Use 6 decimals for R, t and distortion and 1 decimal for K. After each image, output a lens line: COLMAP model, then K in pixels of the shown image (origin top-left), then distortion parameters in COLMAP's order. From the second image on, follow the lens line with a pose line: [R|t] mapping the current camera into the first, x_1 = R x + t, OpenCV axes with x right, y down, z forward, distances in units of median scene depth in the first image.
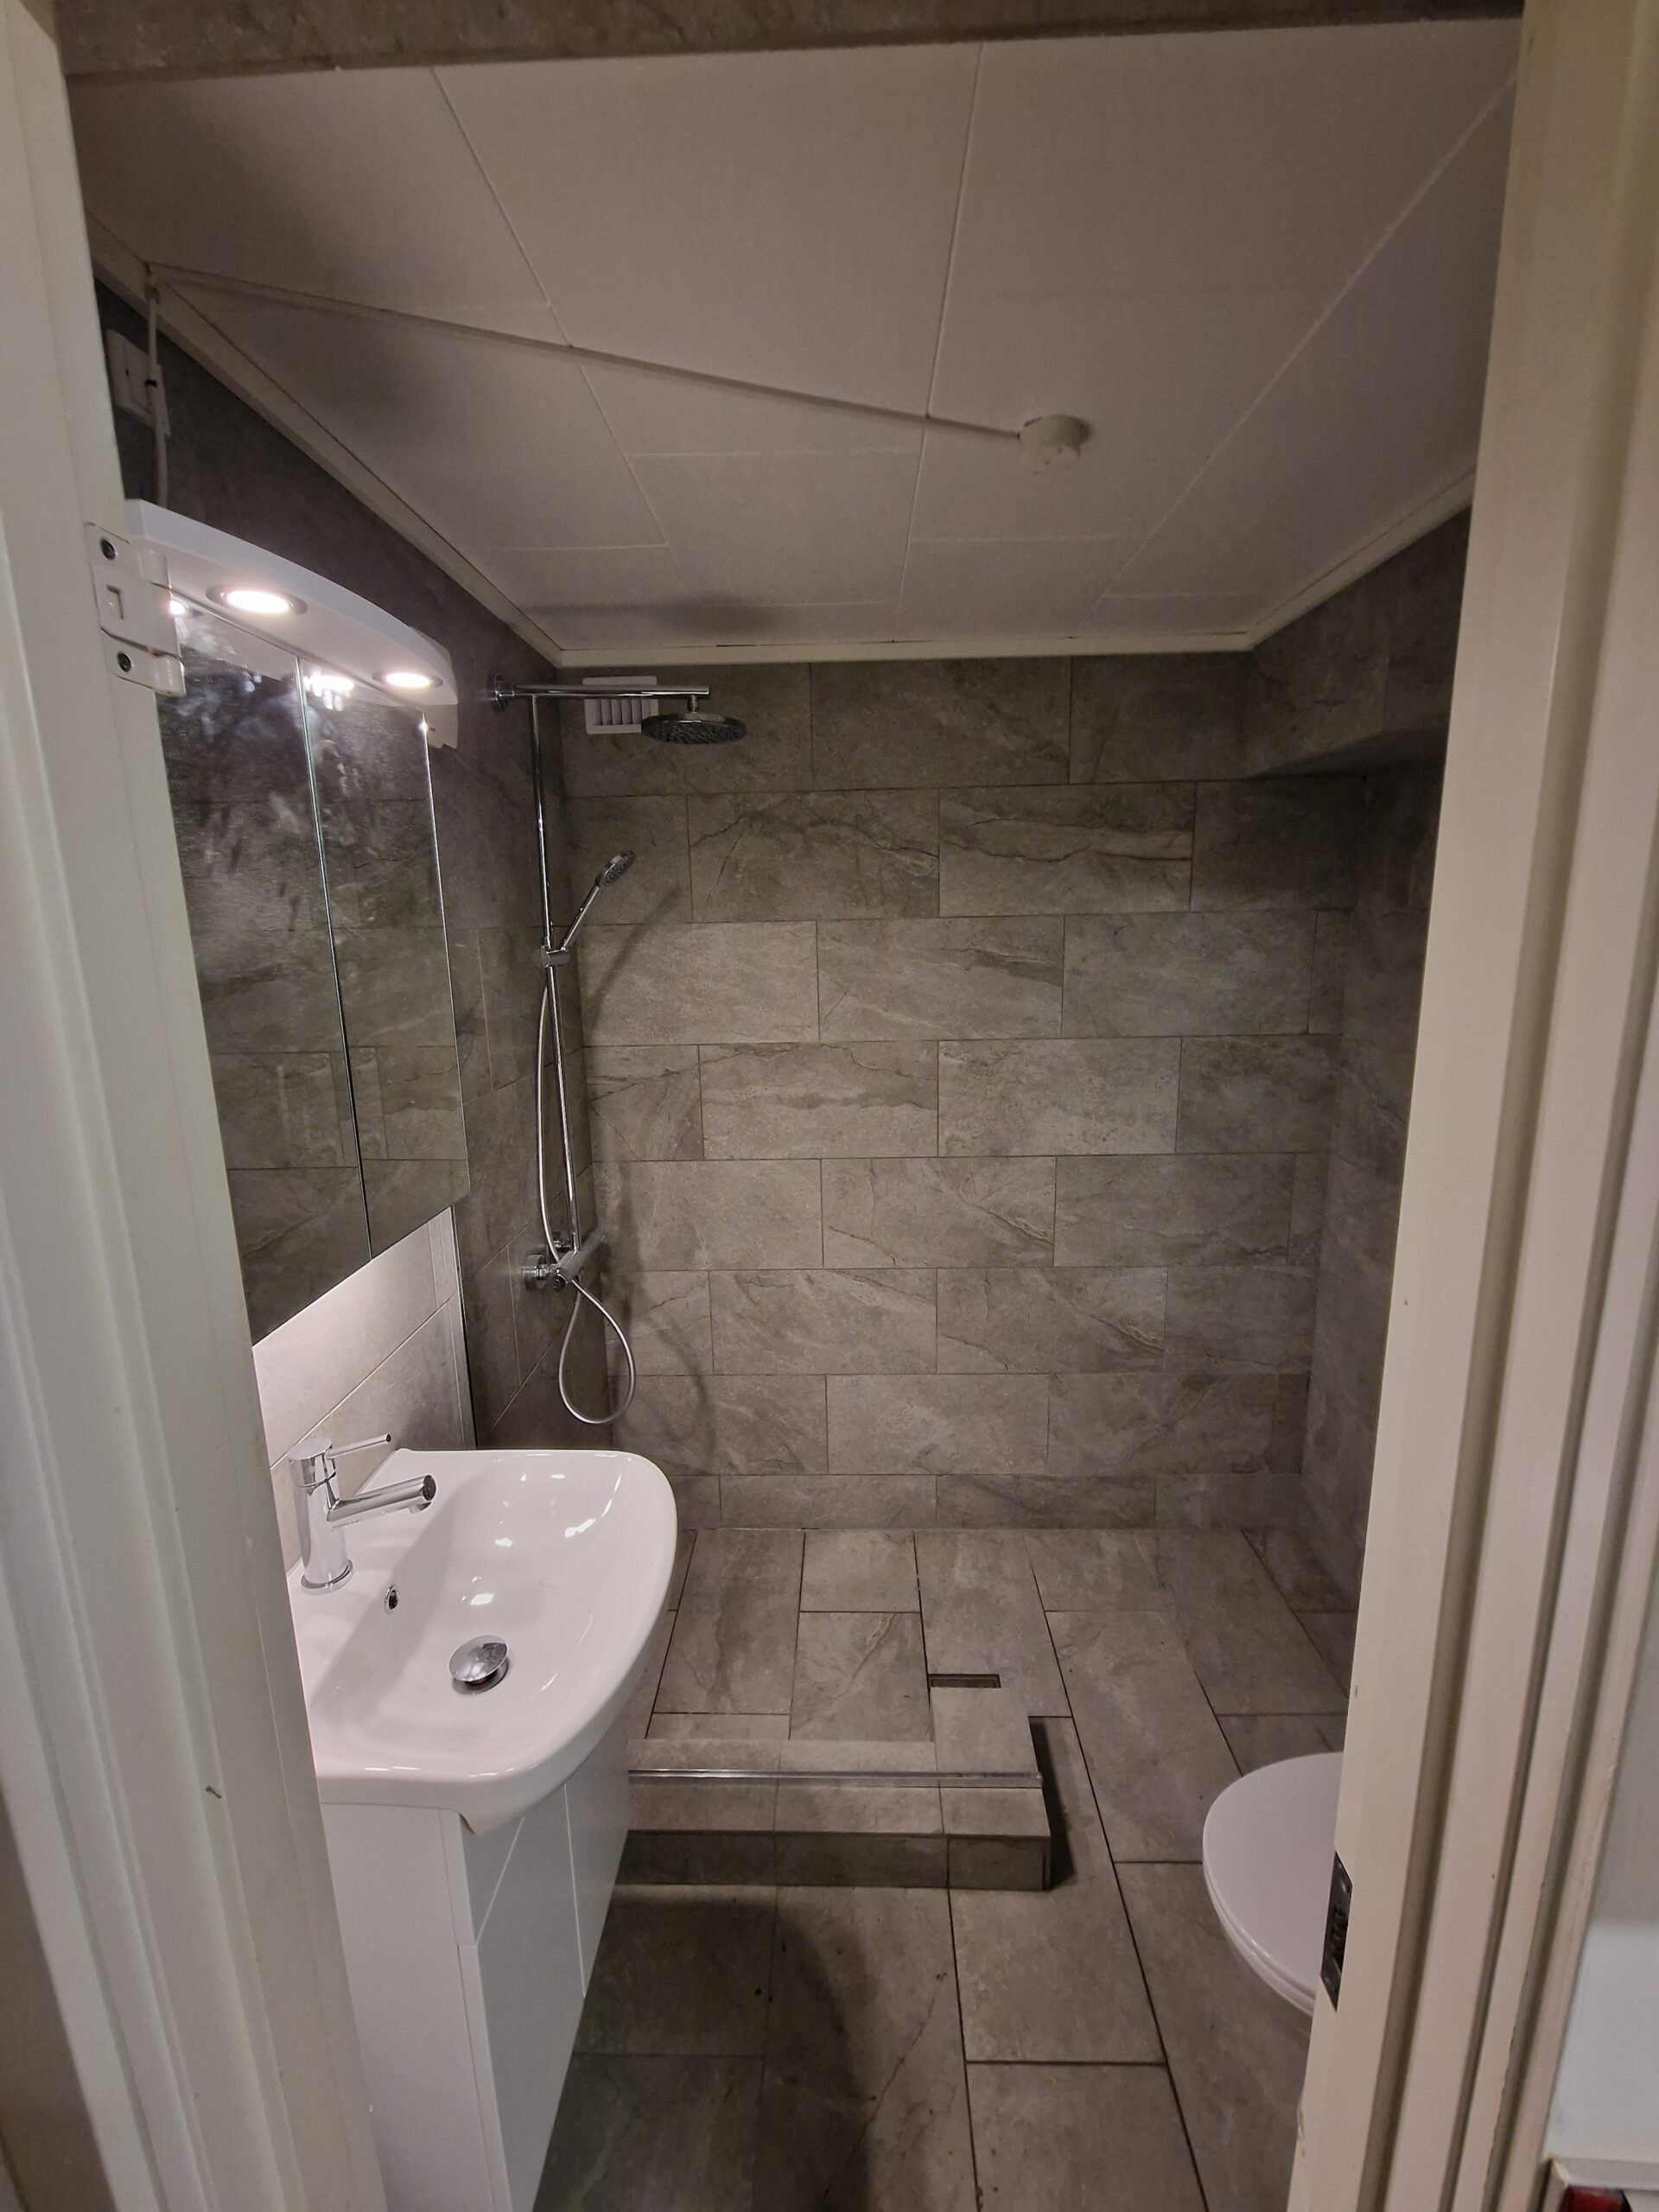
lens RADIAL K [[906.5, 0, 834.1], [0, 906.5, 1111.1], [0, 0, 1]] dist [-0.002350, -0.001506]
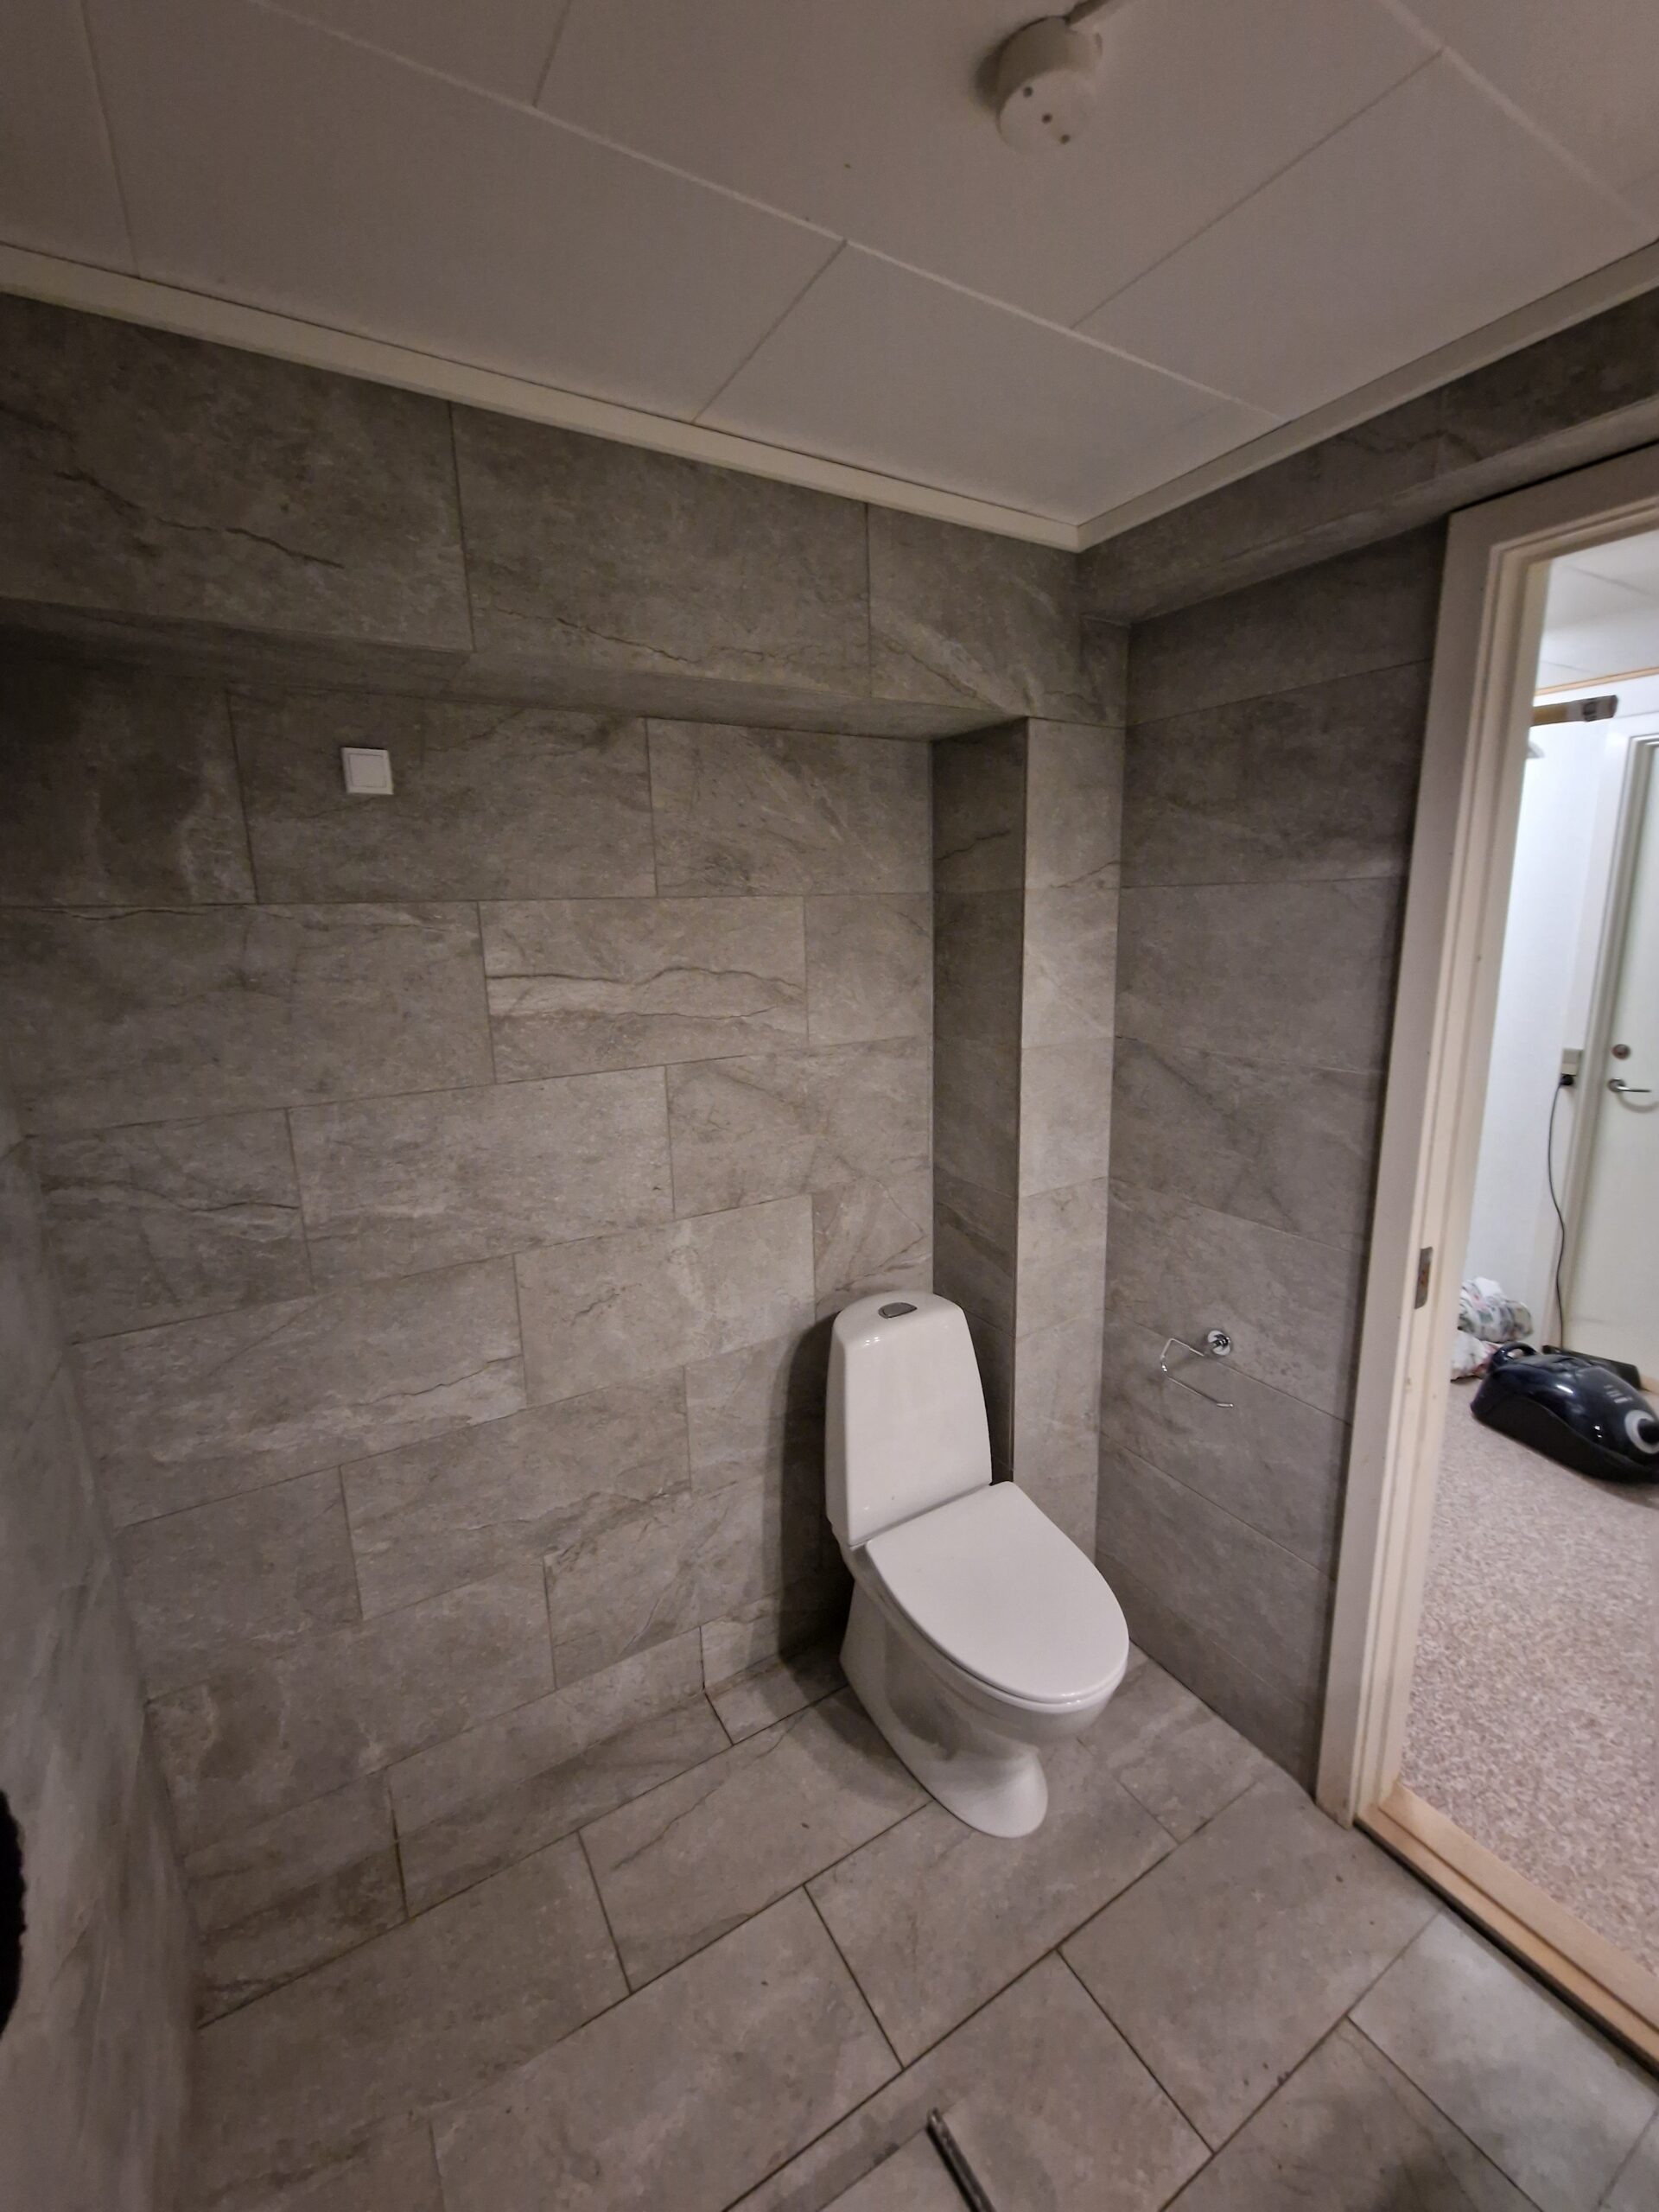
lens RADIAL K [[906.5, 0, 823.7], [0, 906.5, 1089.8], [0, 0, 1]] dist [-0.002350, -0.001506]
pose [[-0.531060, -0.128322, 0.837561, -0.196793], [0.213172, 0.936440, 0.278634, -0.205902], [-0.820081, 0.326516, -0.469952, 1.057325]]
